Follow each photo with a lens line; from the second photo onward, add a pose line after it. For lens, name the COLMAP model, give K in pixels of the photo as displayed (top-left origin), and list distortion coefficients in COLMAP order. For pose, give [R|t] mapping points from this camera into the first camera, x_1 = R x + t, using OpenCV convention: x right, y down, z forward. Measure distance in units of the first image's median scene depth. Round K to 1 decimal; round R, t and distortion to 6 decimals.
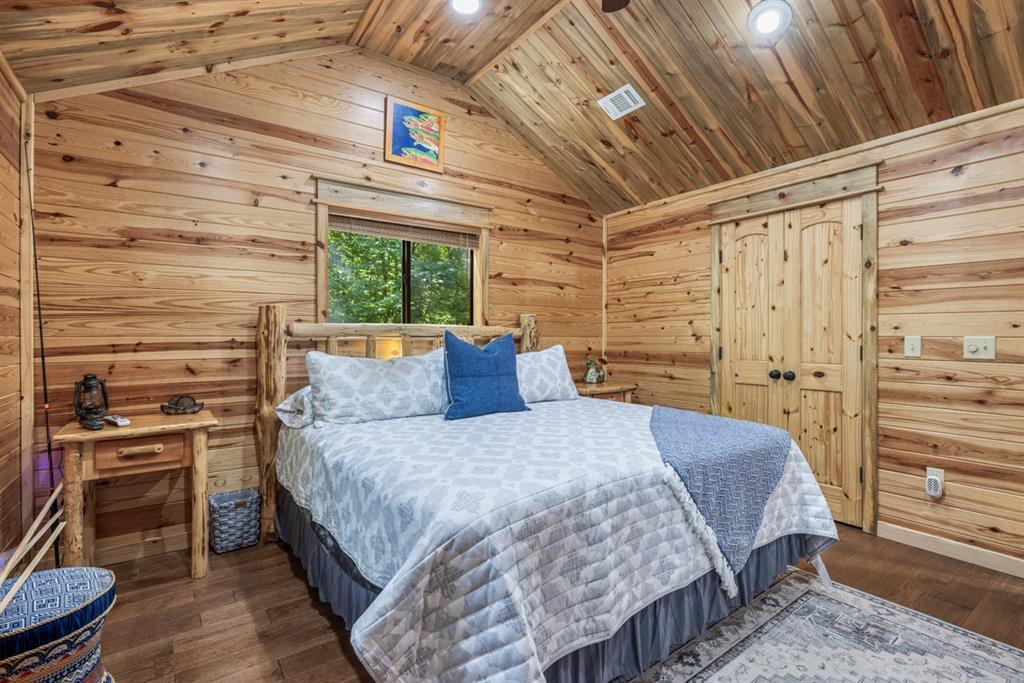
lens RADIAL K [[472.1, 0, 516.9], [0, 472.1, 338.3], [0, 0, 1]] dist [-0.002828, 0.000179]
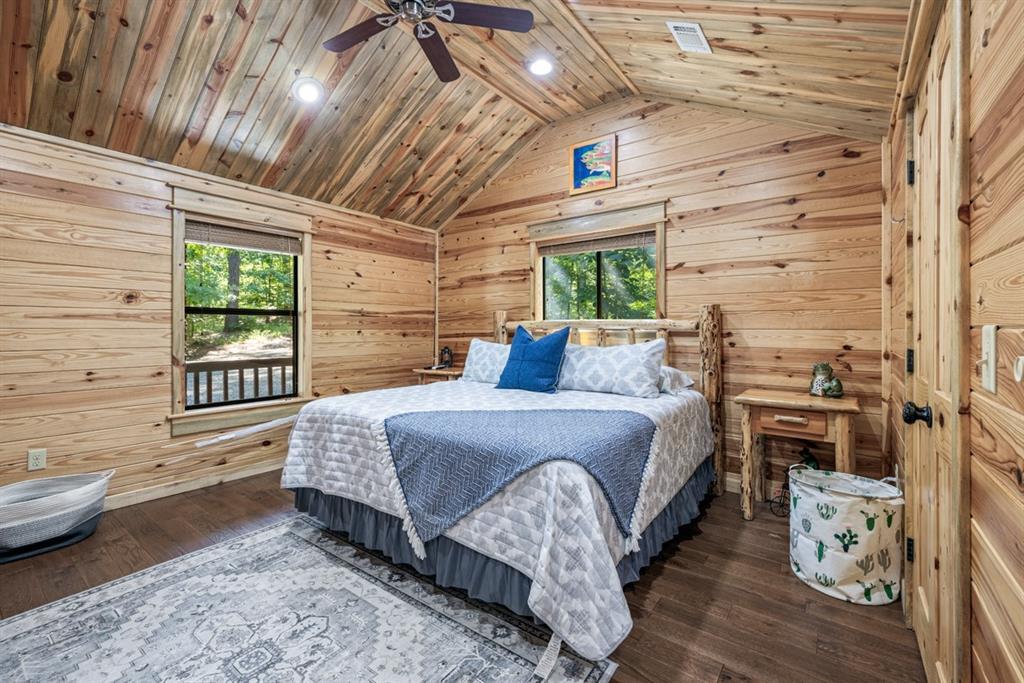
lens RADIAL K [[433.1, 0, 515.4], [0, 433.1, 331.7], [0, 0, 1]] dist [0.001838, 0.000277]
pose [[0.297965, 0.002805, -0.954573, 0.966213], [-0.003599, 0.999992, 0.001815, 0.000215], [0.954570, 0.002894, 0.297973, 0.576078]]
